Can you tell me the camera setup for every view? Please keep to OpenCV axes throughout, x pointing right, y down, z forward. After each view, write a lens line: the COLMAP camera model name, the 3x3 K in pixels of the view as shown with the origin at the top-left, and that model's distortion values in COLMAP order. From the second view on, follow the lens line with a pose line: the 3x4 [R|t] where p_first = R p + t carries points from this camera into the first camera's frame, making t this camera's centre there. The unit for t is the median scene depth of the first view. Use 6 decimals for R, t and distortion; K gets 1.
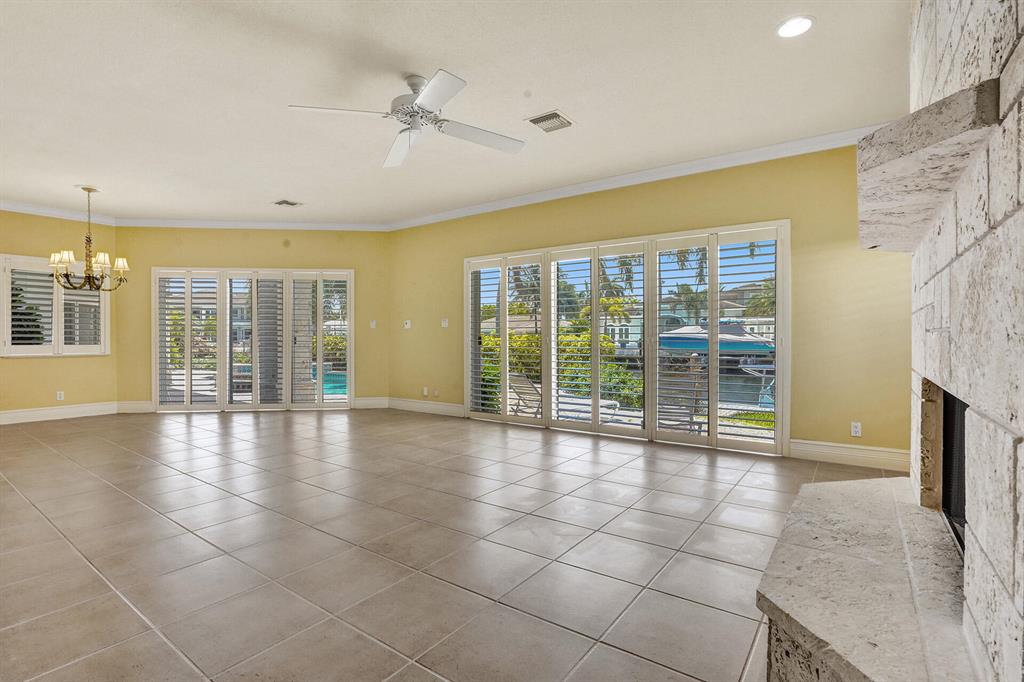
lens RADIAL K [[488.2, 0, 512.0], [0, 488.2, 341.0], [0, 0, 1]] dist [-0.011627, 0.000050]
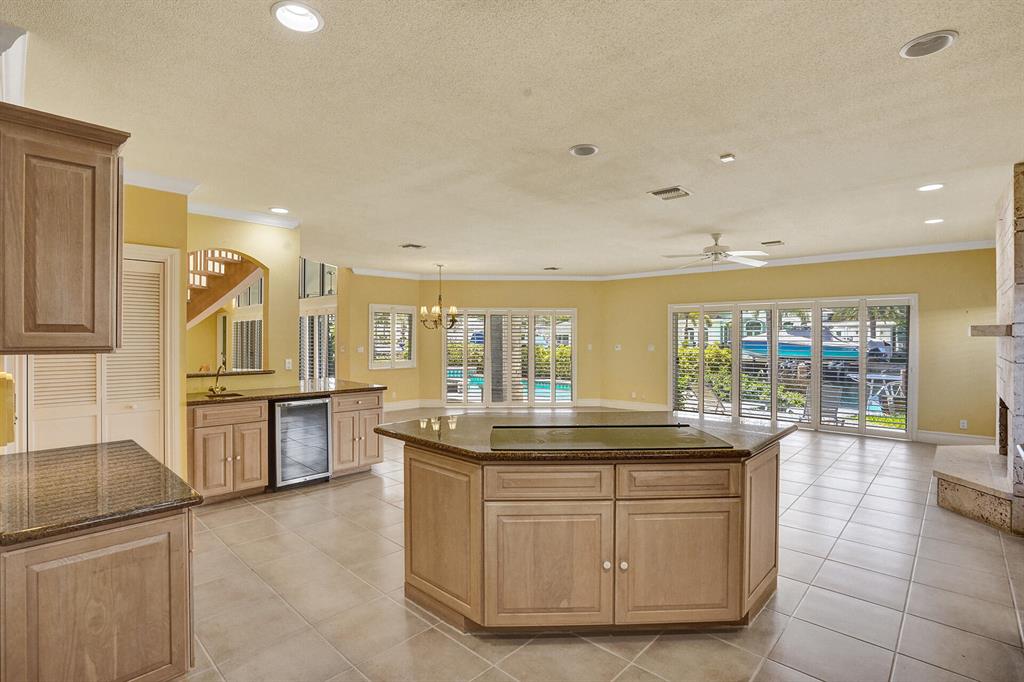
lens RADIAL K [[478.3, 0, 536.6], [0, 478.3, 342.8], [0, 0, 1]] dist [0.000216, 0.000271]
pose [[0.994903, 0.004000, -0.100760, -0.314594], [-0.003928, 0.999992, 0.000913, -0.049563], [0.100763, -0.000513, 0.994910, -0.419382]]
